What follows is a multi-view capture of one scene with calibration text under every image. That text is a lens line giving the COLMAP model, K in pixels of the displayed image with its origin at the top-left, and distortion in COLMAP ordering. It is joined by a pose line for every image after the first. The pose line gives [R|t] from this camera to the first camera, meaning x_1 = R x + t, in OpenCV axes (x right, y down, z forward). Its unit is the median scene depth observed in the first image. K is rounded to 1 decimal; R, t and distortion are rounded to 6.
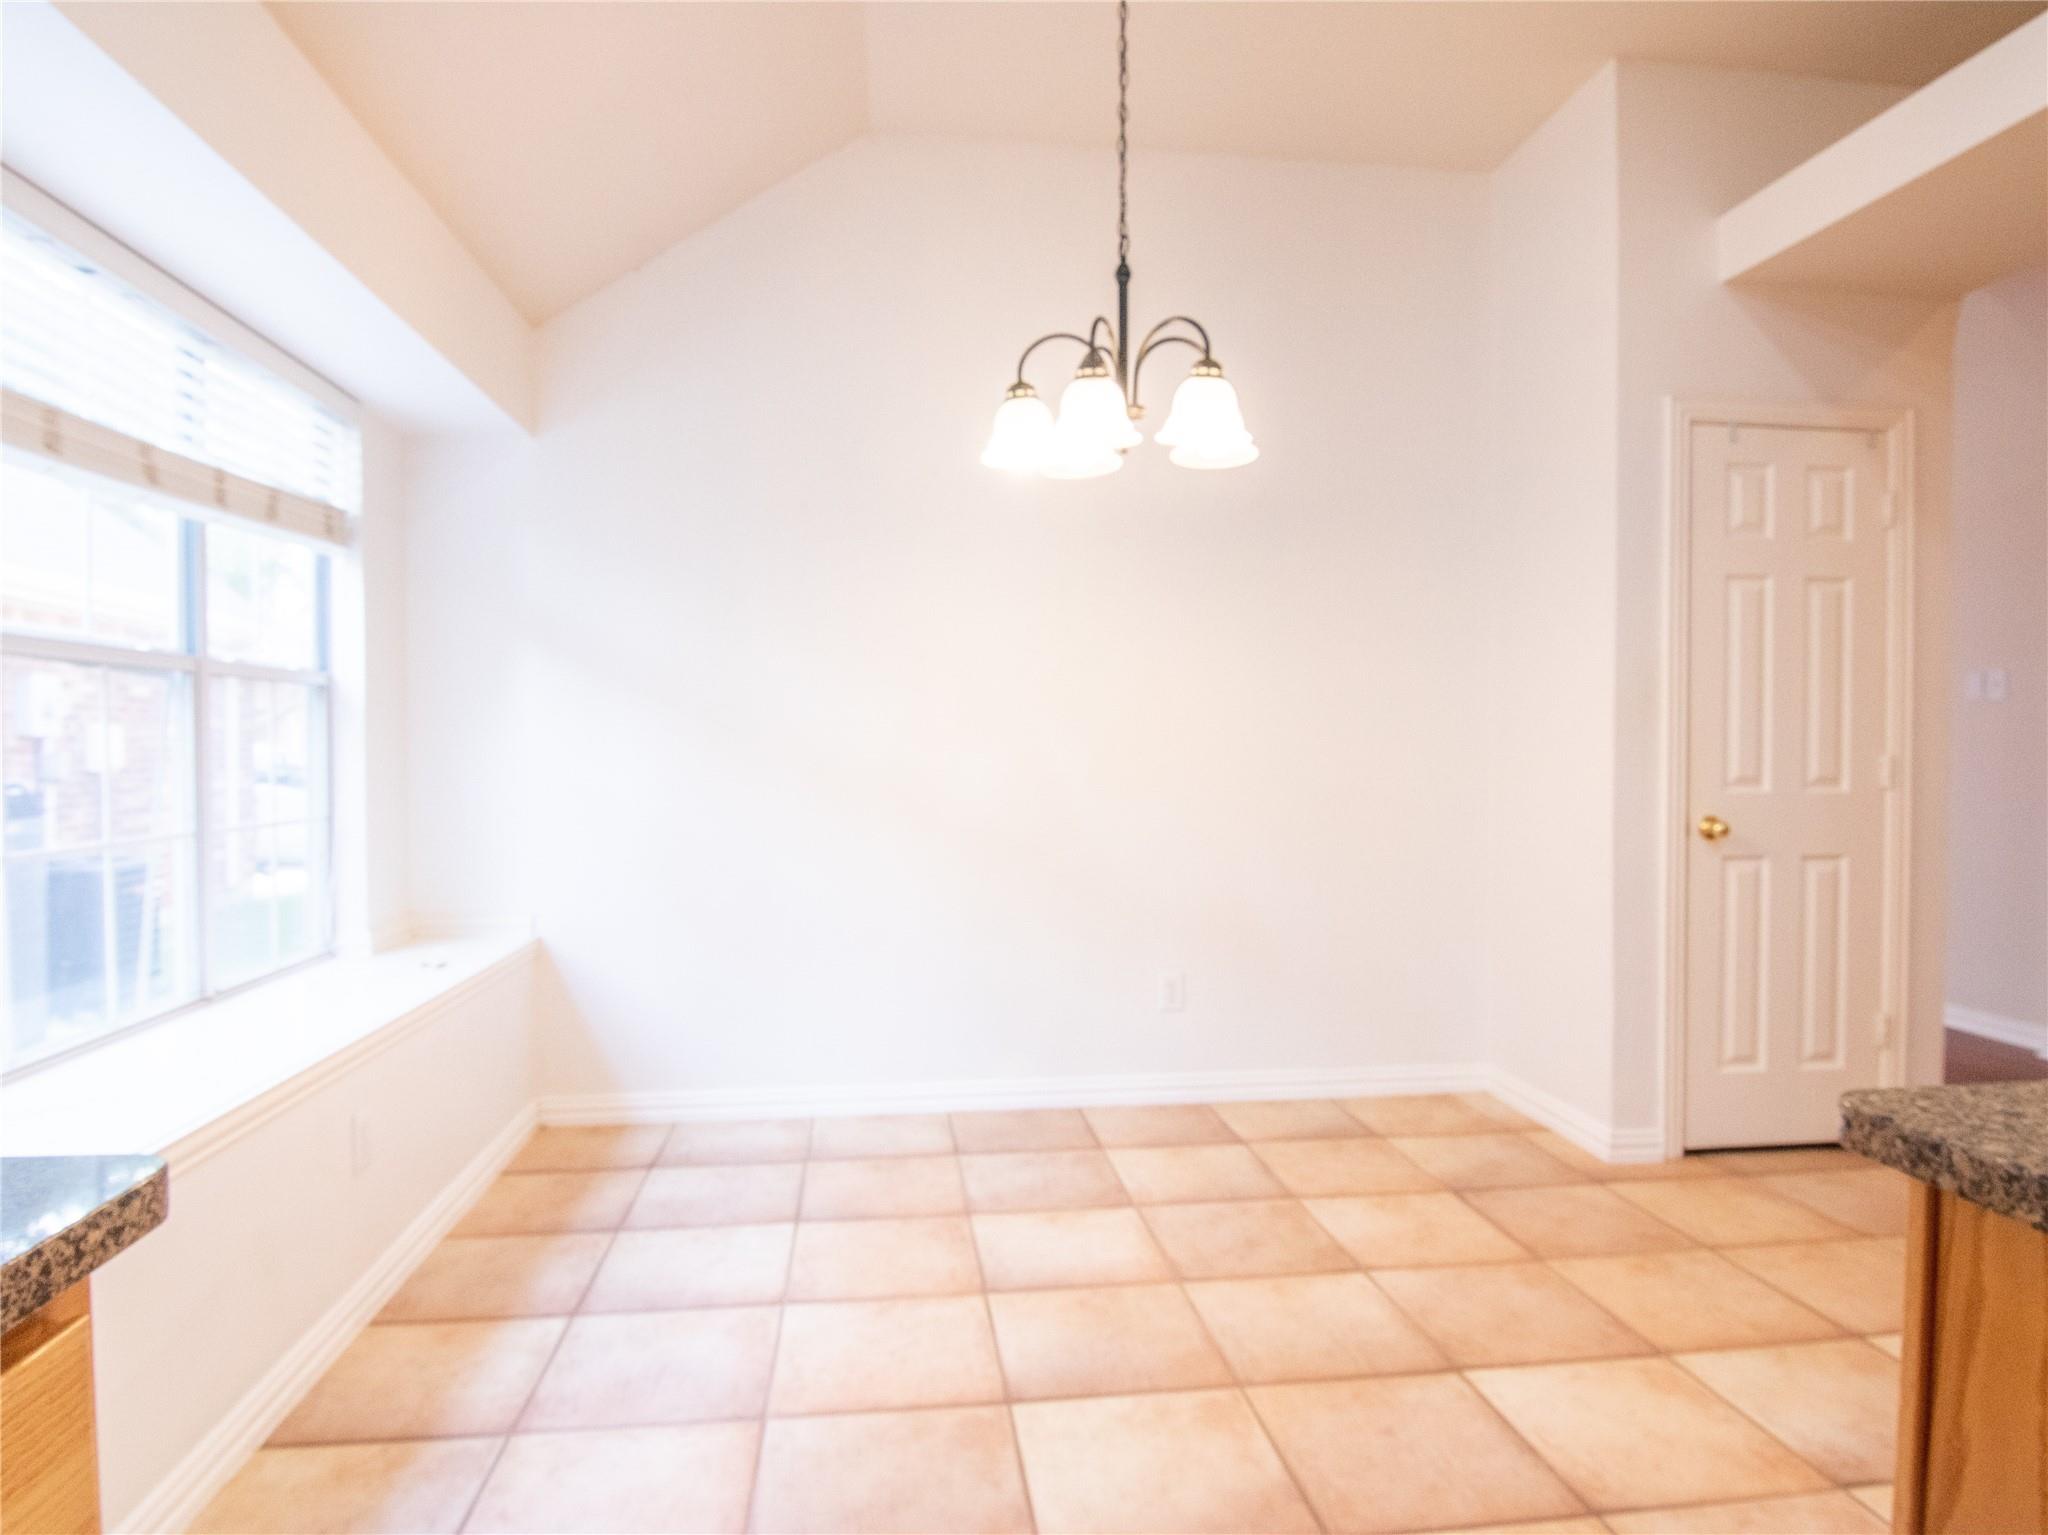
lens RADIAL K [[1162.8, 0, 1022.5], [0, 1162.8, 769.2], [0, 0, 1]] dist [0.005429, -0.029199]
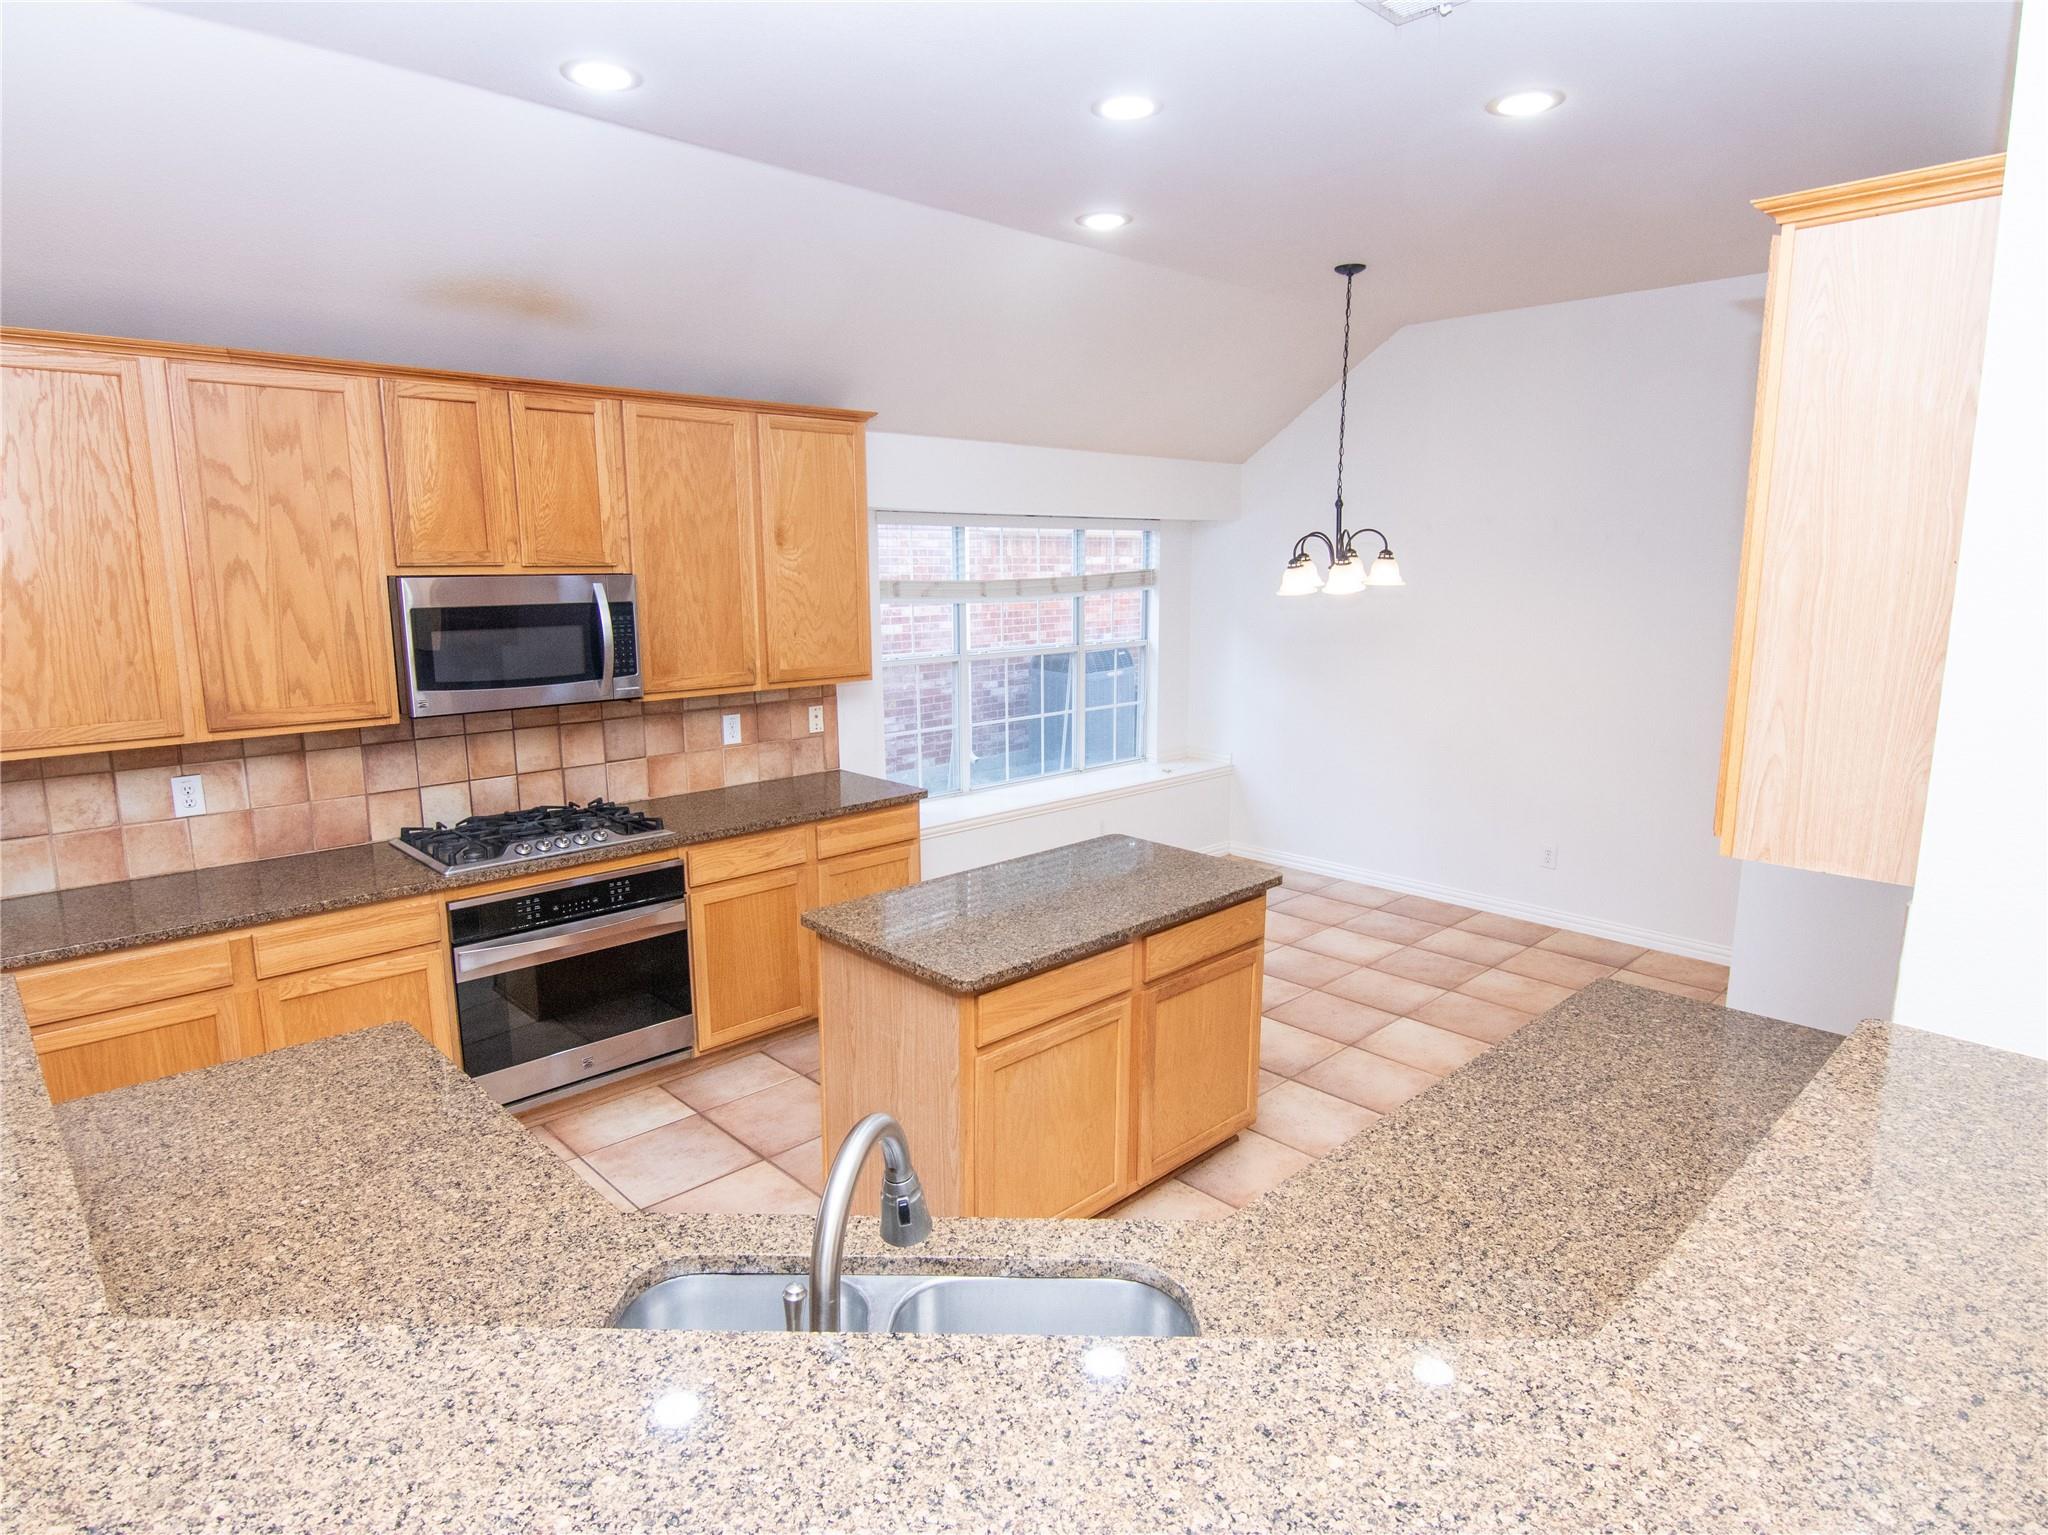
lens RADIAL K [[1162.8, 0, 1022.5], [0, 1162.8, 769.2], [0, 0, 1]] dist [0.005429, -0.029199]
pose [[0.598204, 0.145395, -0.788043, 1.154508], [-0.013555, 0.985098, 0.171462, -0.230257], [0.801229, -0.091887, 0.591260, -0.612665]]
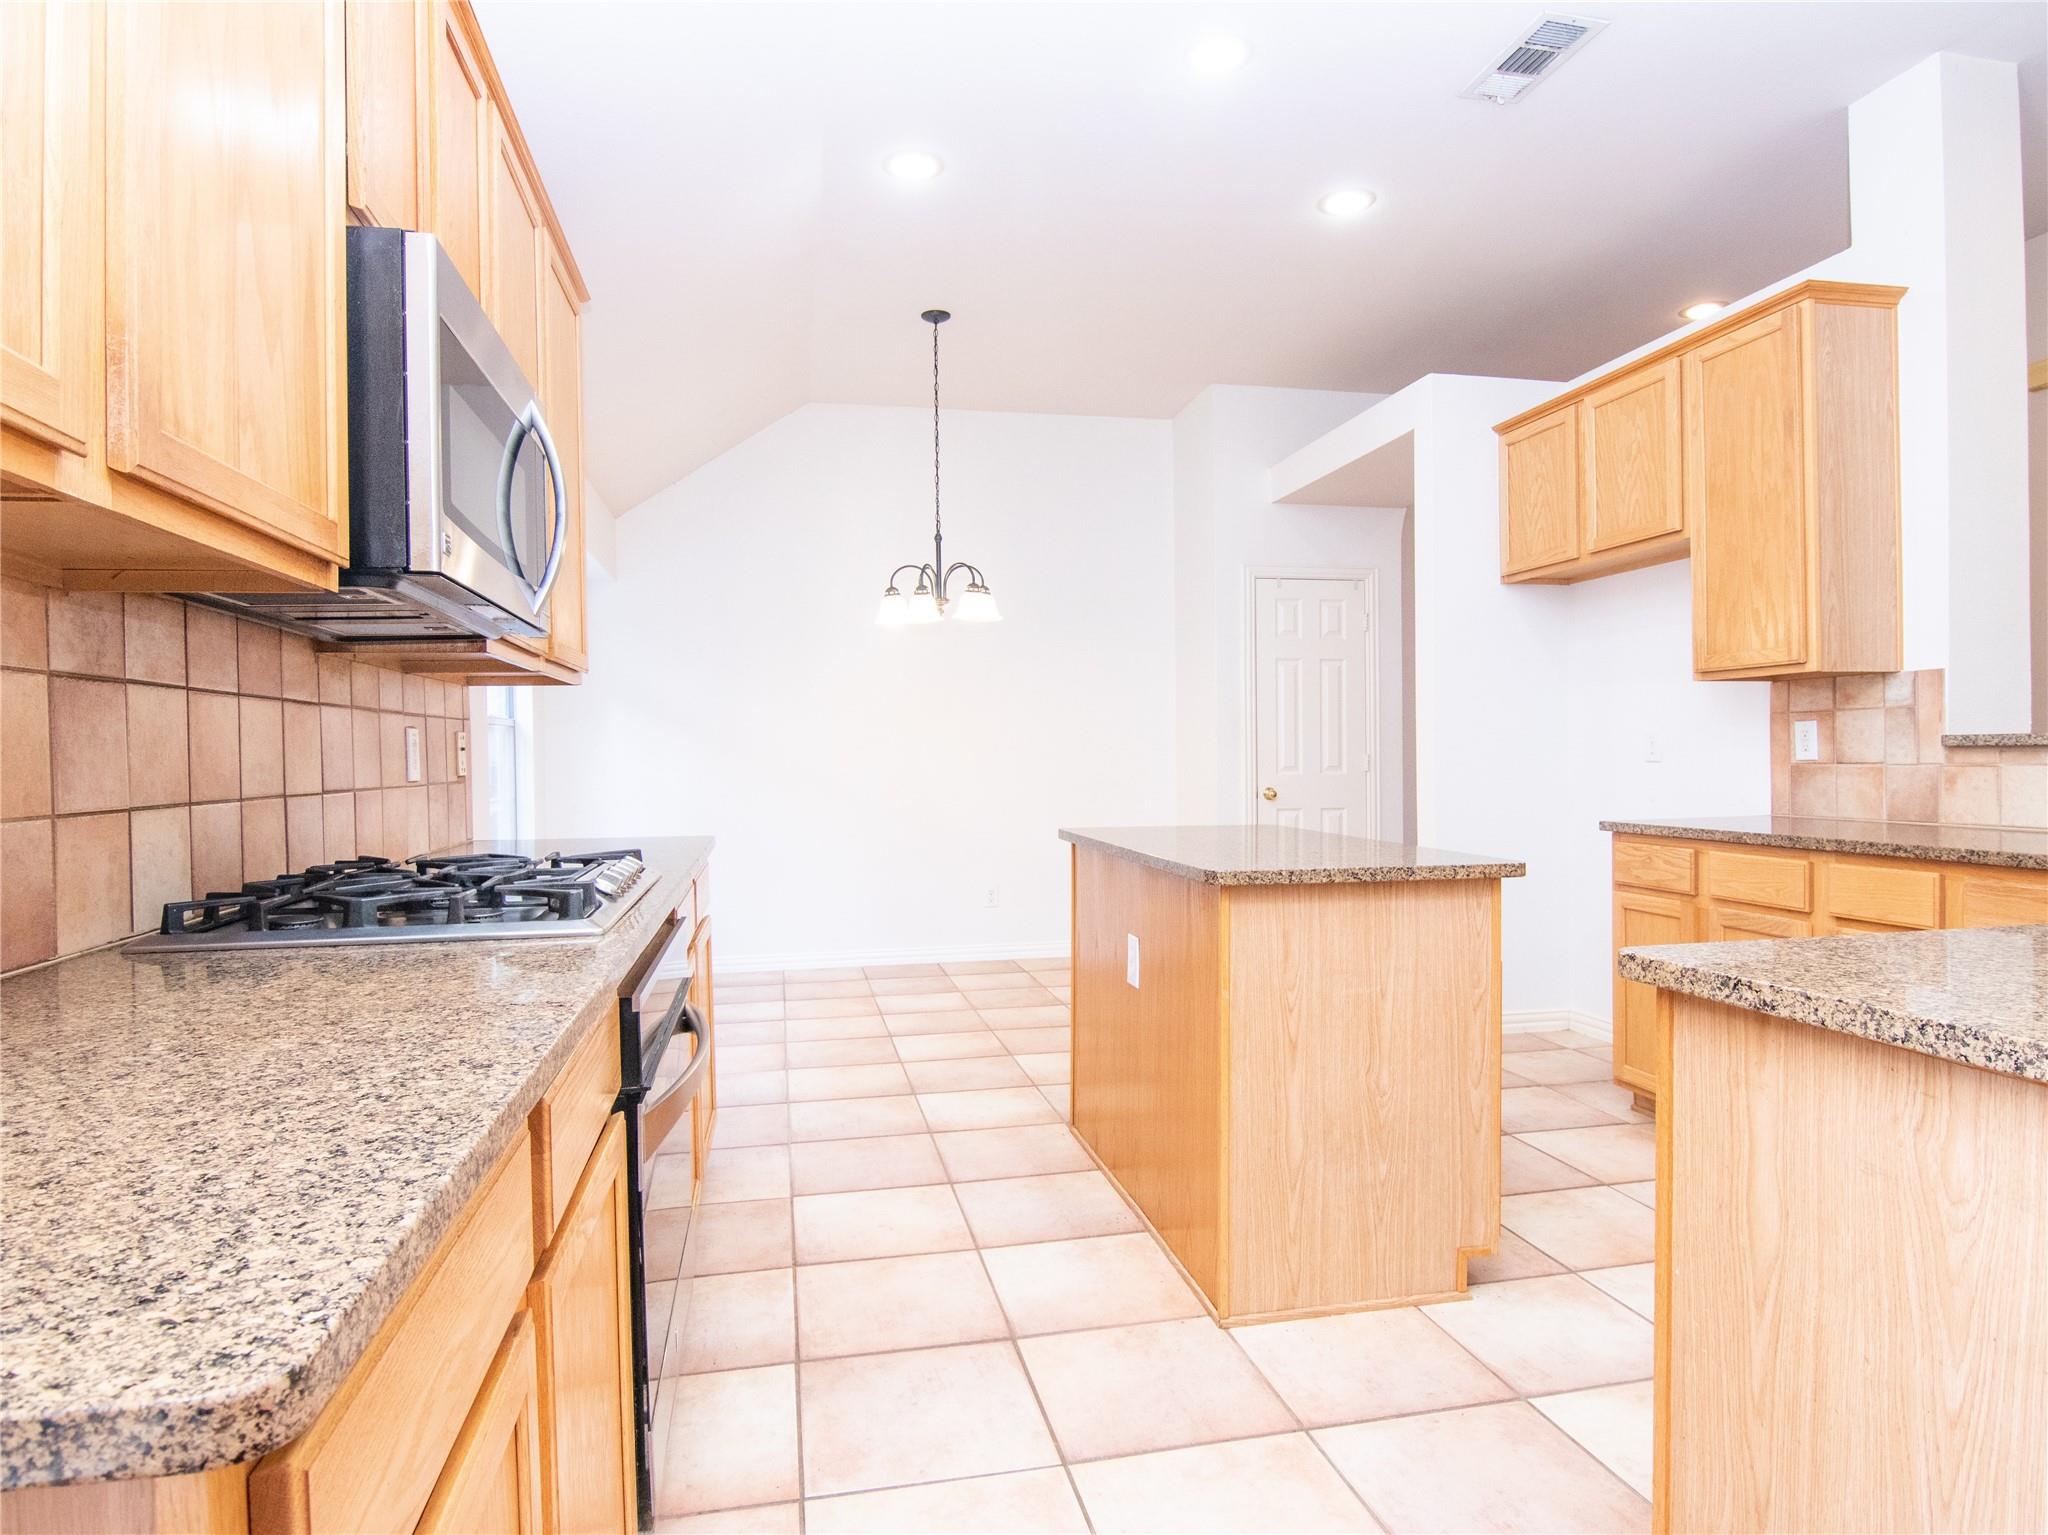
lens RADIAL K [[1162.8, 0, 1022.5], [0, 1162.8, 769.2], [0, 0, 1]] dist [0.005429, -0.029199]
pose [[0.996588, -0.013289, 0.081456, 0.046036], [0.013736, 0.999894, -0.004928, 0.016102], [-0.081382, 0.006030, 0.996665, -0.904054]]
